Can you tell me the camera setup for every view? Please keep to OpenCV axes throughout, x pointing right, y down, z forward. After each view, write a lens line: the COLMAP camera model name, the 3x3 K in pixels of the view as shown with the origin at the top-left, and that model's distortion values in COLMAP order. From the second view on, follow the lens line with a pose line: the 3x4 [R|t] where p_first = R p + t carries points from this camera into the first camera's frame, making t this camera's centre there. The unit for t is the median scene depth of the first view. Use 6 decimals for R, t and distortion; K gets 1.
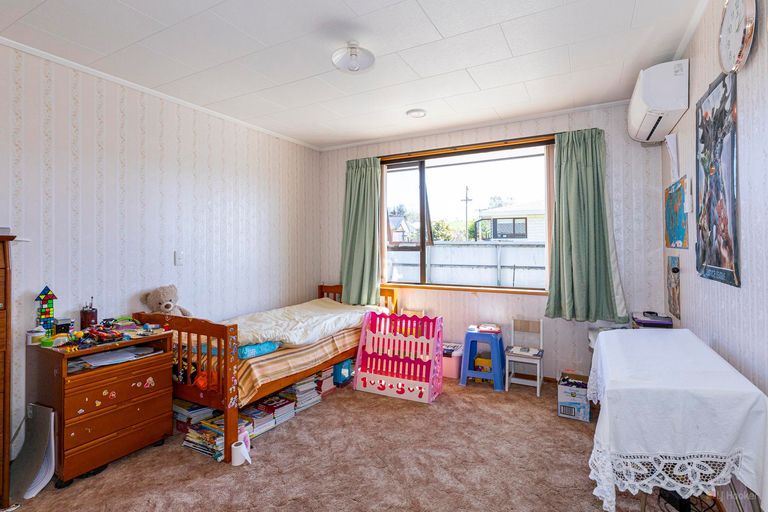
lens RADIAL K [[373.9, 0, 388.5], [0, 373.9, 250.0], [0, 0, 1]] dist [0.004333, 0.000706]
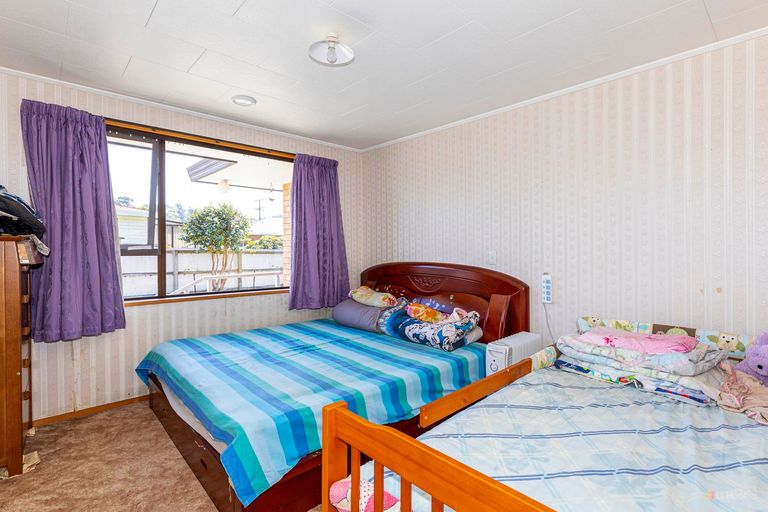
lens RADIAL K [[373.9, 0, 385.2], [0, 373.9, 255.3], [0, 0, 1]] dist [0.004333, 0.000706]
pose [[0.338655, -0.014242, 0.940803, -0.496200], [0.009299, 0.999887, 0.011789, -0.002605], [-0.940865, 0.004756, 0.338750, 0.288997]]
